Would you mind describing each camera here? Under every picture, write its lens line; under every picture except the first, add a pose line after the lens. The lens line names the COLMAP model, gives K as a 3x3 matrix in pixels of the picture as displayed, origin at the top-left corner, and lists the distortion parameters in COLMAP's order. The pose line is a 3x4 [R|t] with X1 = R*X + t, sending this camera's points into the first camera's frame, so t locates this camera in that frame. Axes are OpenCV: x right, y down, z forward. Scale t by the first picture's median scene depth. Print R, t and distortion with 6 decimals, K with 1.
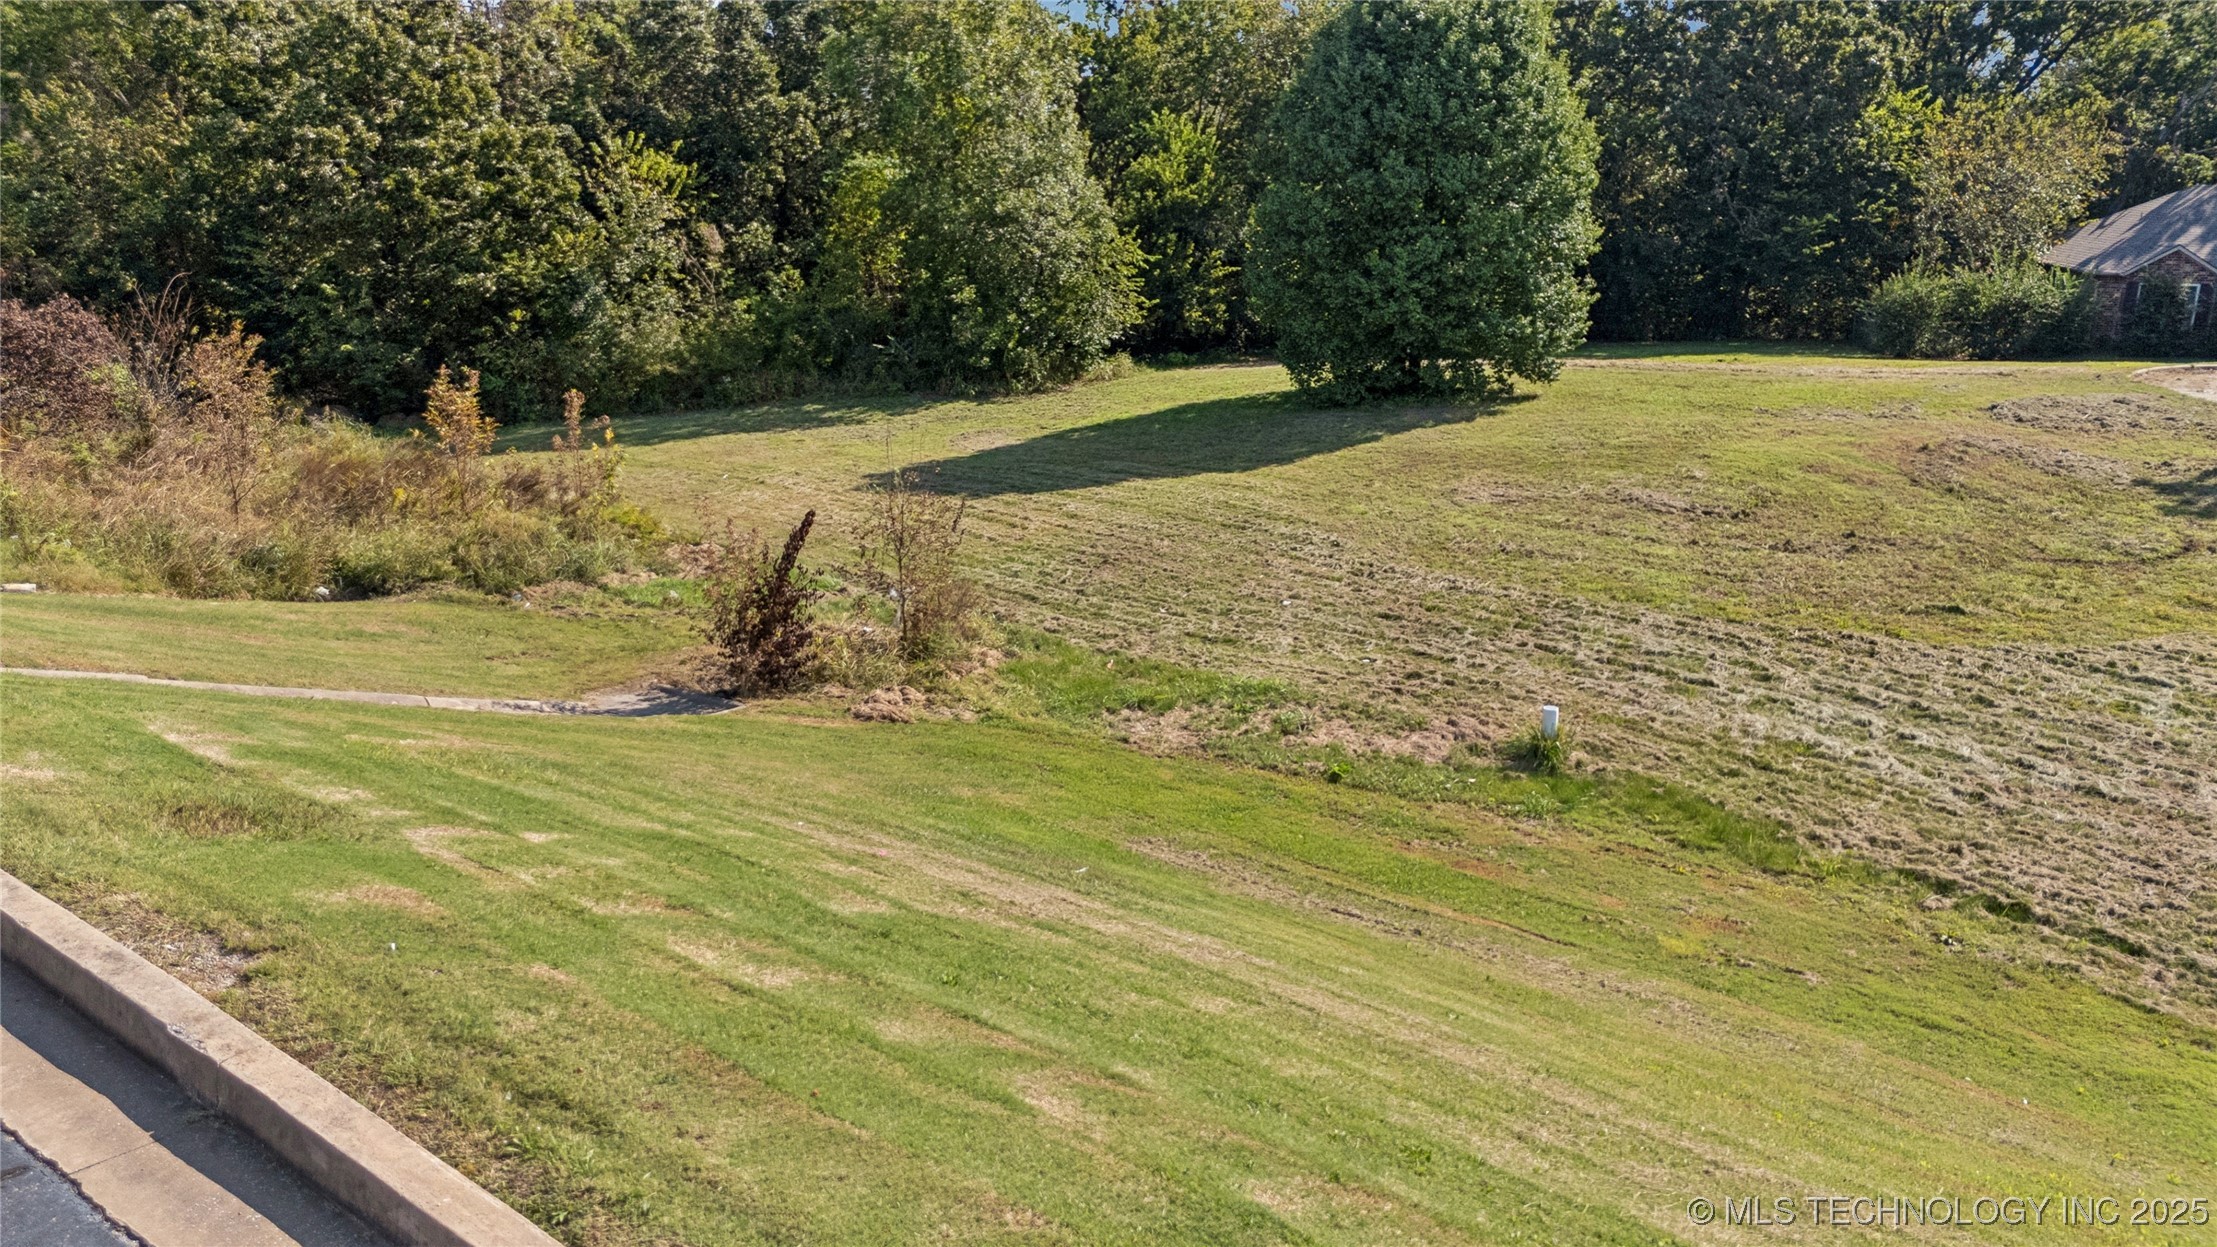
lens RADIAL K [[1635.4, 0, 1105.8], [0, 1635.4, 627.2], [0, 0, 1]] dist [0.046342, -0.042739]
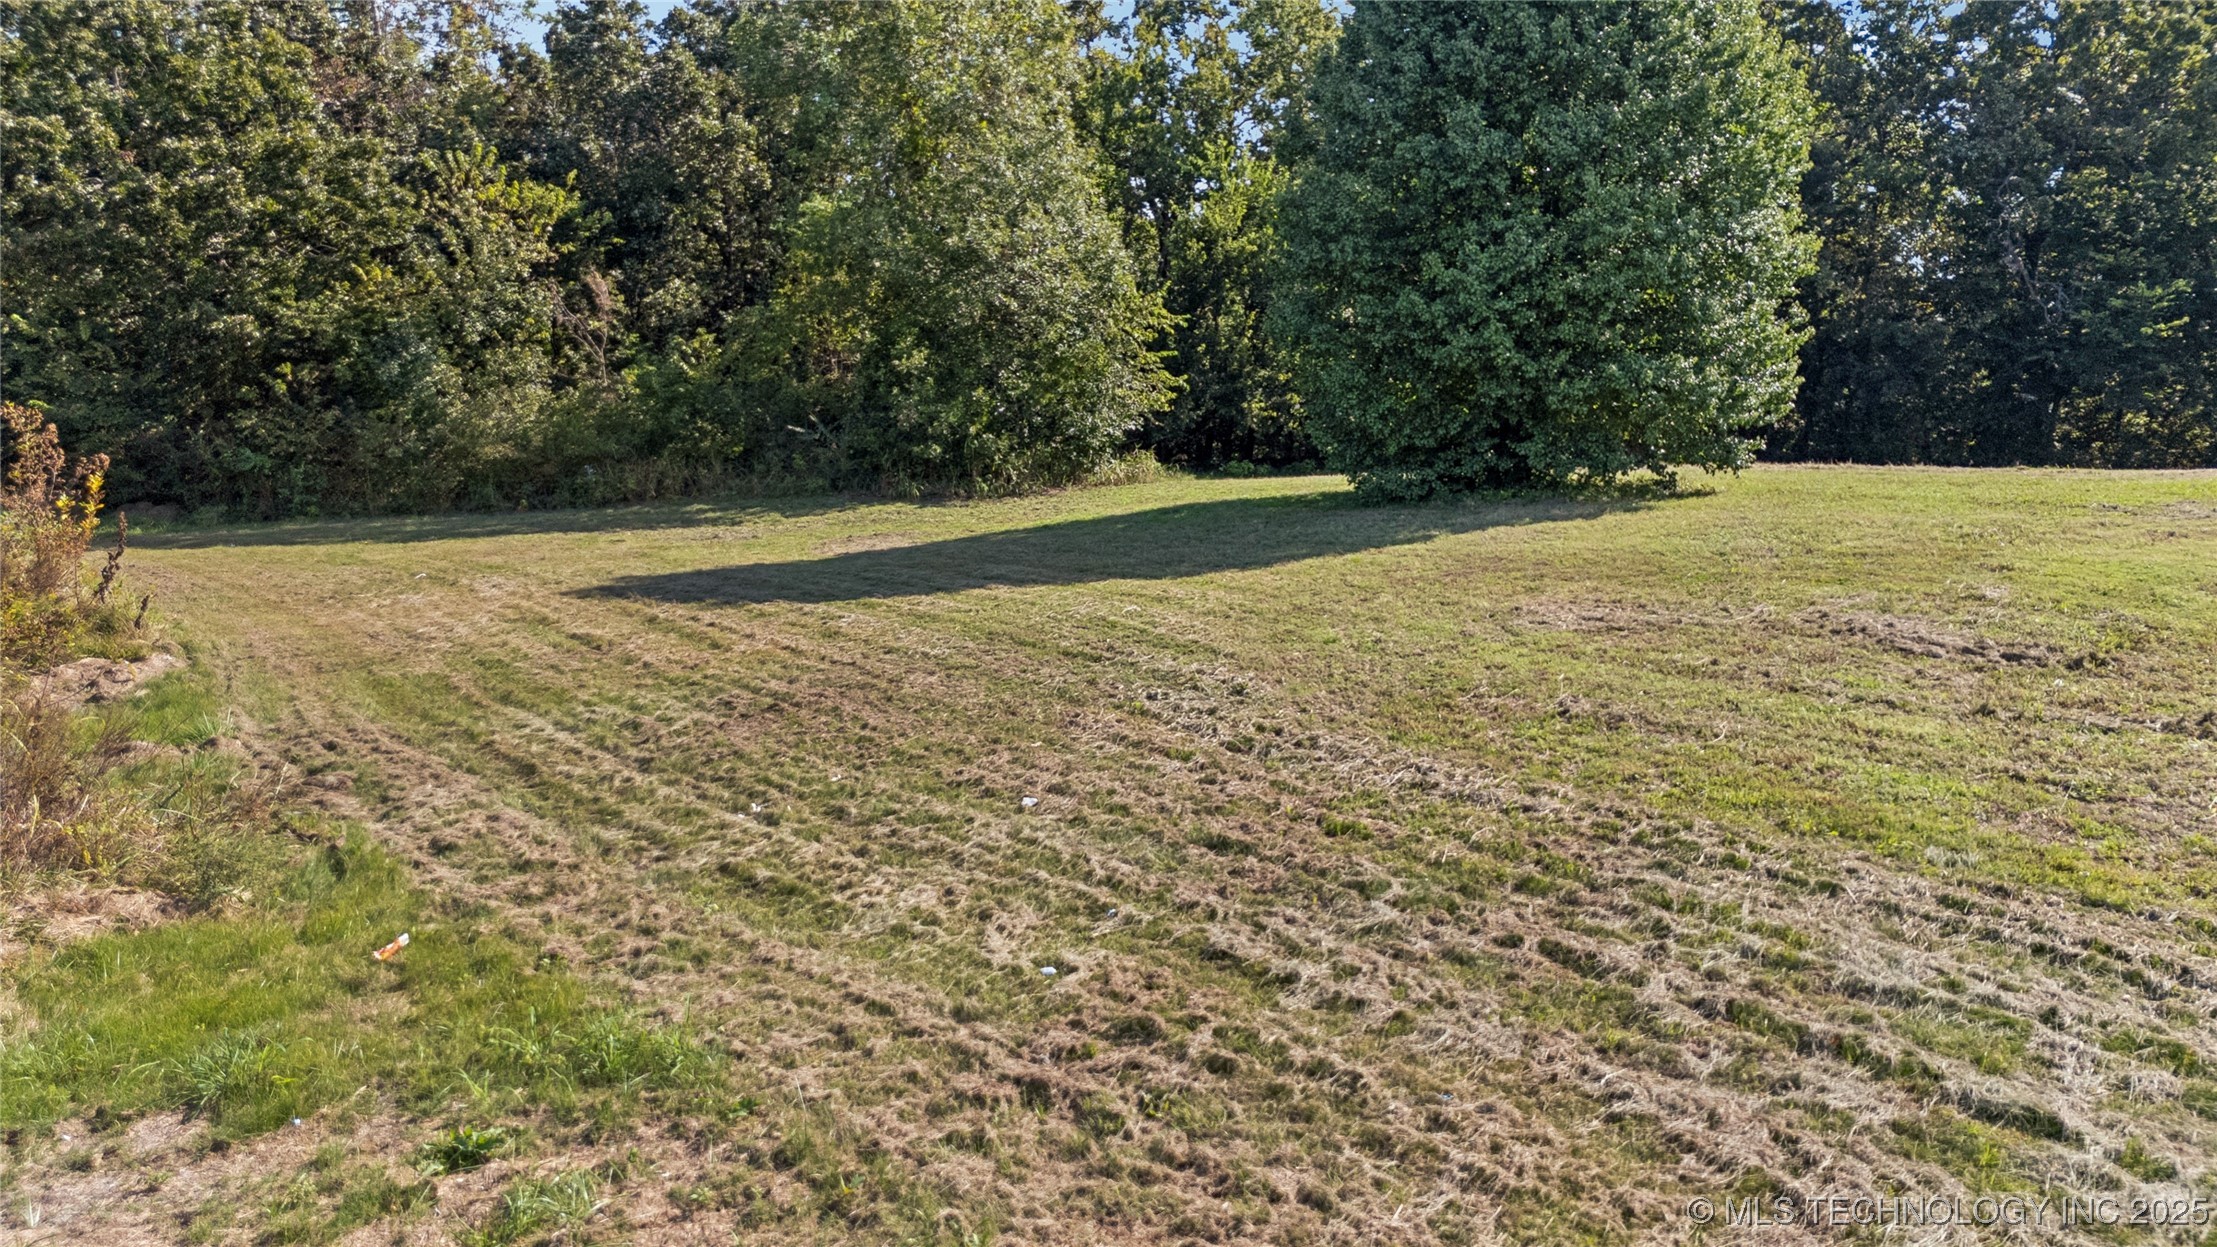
lens RADIAL K [[1635.4, 0, 1107.6], [0, 1635.4, 602.5], [0, 0, 1]] dist [0.046342, -0.042739]
pose [[0.988879, 0.024657, -0.146662, 0.124207], [-0.043323, 0.991151, -0.125471, -0.008885], [0.142271, 0.130430, 0.981197, 0.346475]]
